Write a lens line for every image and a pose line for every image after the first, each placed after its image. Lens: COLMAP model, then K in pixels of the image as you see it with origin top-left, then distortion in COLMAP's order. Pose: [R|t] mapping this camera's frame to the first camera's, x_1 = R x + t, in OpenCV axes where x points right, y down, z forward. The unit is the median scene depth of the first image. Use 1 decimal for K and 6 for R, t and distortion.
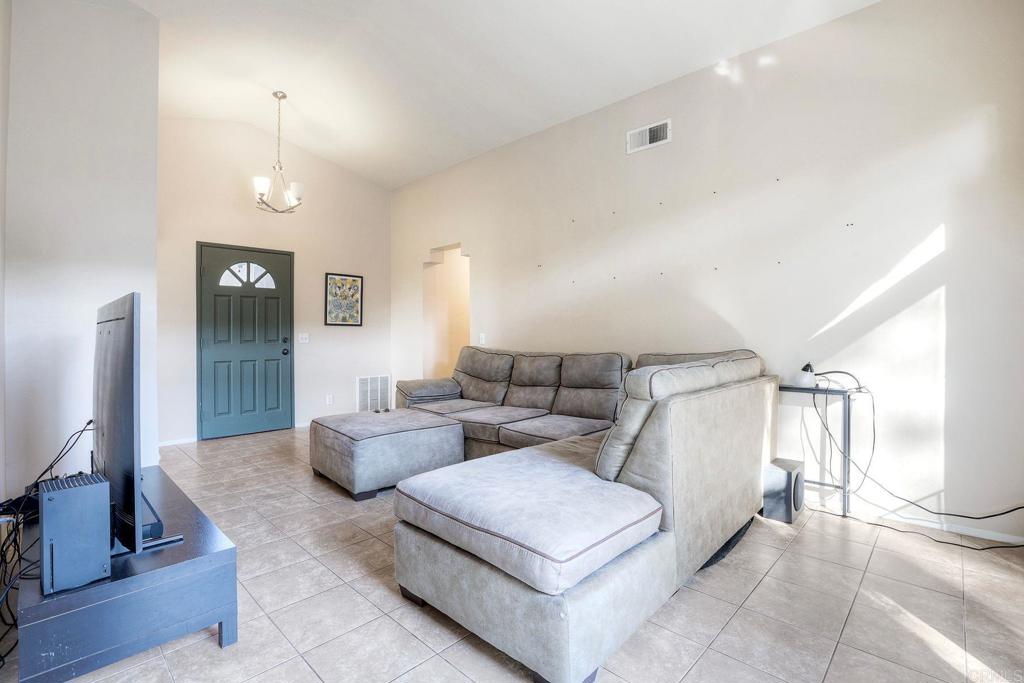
lens RADIAL K [[483.7, 0, 509.8], [0, 483.7, 335.2], [0, 0, 1]] dist [-0.039438, -0.000344]
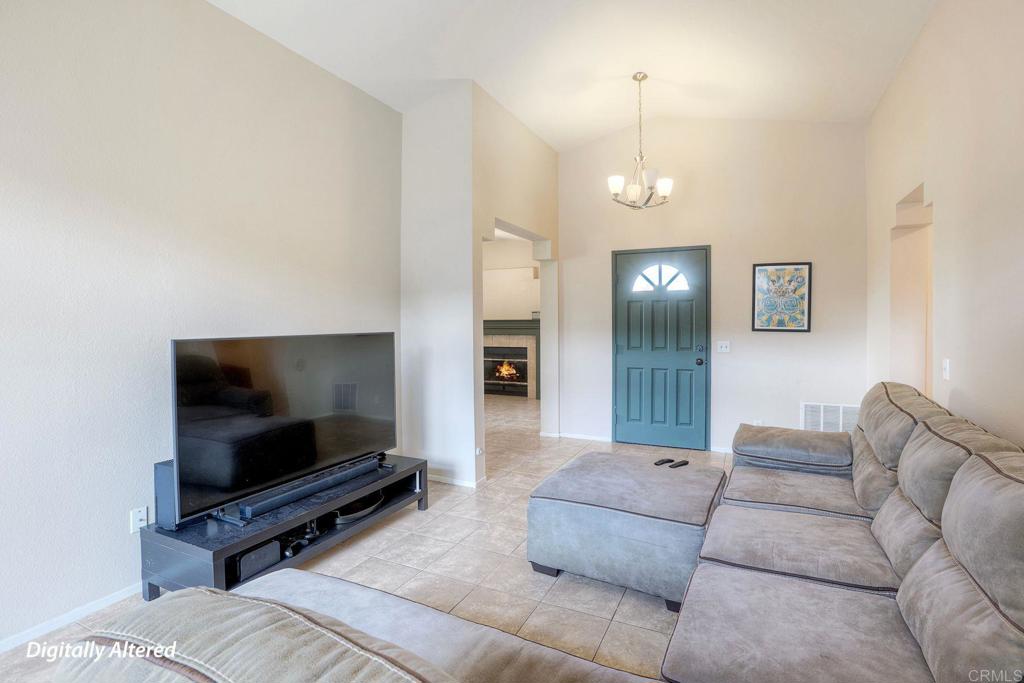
lens RADIAL K [[483.7, 0, 518.2], [0, 483.7, 327.3], [0, 0, 1]] dist [-0.039438, -0.000344]
pose [[0.333908, 0.018563, -0.942423, 0.230227], [-0.000966, 0.999812, 0.019351, -0.042499], [0.942605, -0.005551, 0.333863, 0.384942]]
